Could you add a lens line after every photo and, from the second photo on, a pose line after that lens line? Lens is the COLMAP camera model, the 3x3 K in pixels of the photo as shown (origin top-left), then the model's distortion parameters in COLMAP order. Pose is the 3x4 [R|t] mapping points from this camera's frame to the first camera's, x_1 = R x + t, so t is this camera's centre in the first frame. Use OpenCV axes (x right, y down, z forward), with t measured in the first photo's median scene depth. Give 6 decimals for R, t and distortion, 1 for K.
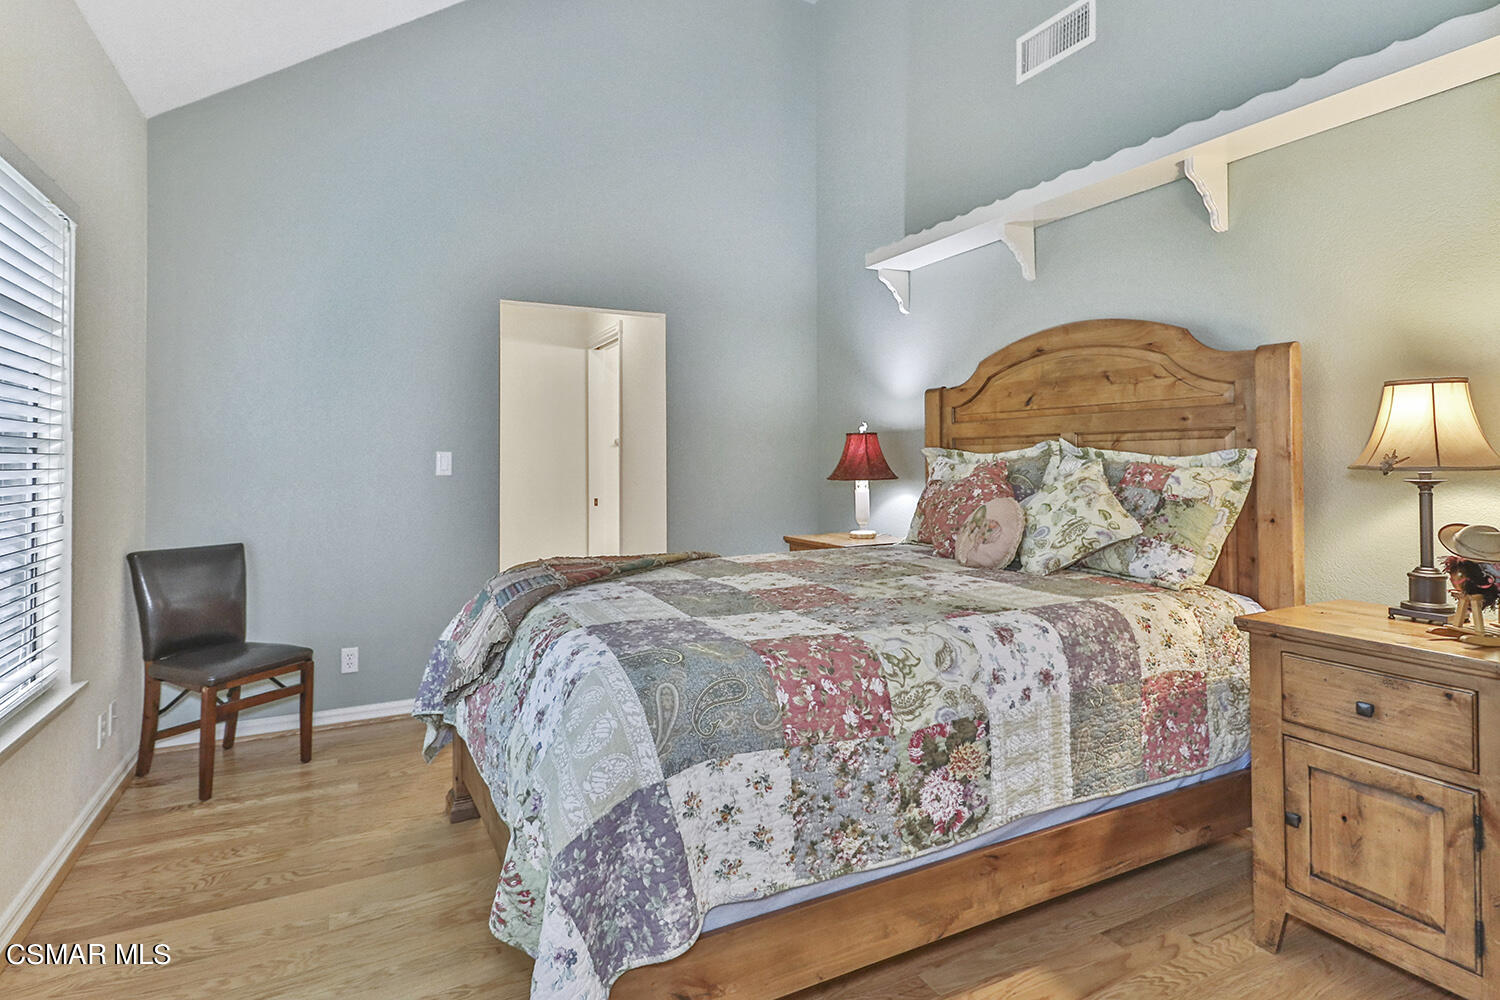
lens RADIAL K [[782.7, 0, 756.0], [0, 782.7, 449.9], [0, 0, 1]] dist [0.016246, -0.001865]
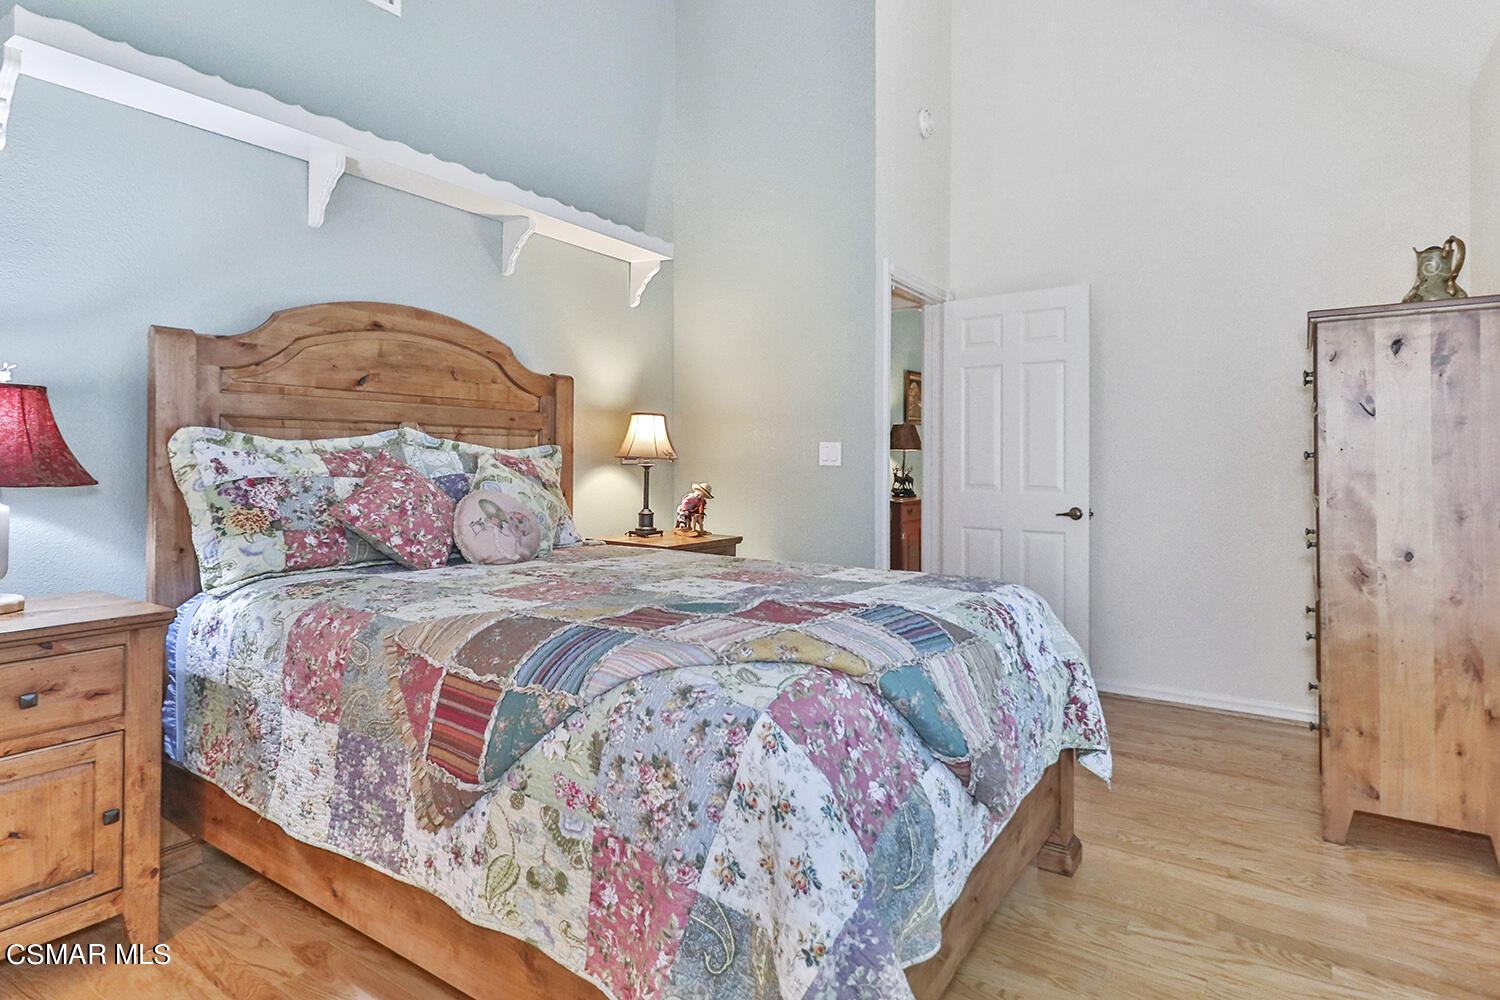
lens RADIAL K [[782.7, 0, 752.6], [0, 782.7, 458.7], [0, 0, 1]] dist [0.016246, -0.001865]
pose [[-0.480819, 0.001079, 0.876819, -0.668207], [-0.015995, 0.999822, -0.010001, 0.026635], [-0.876674, -0.018833, -0.480717, 1.155476]]
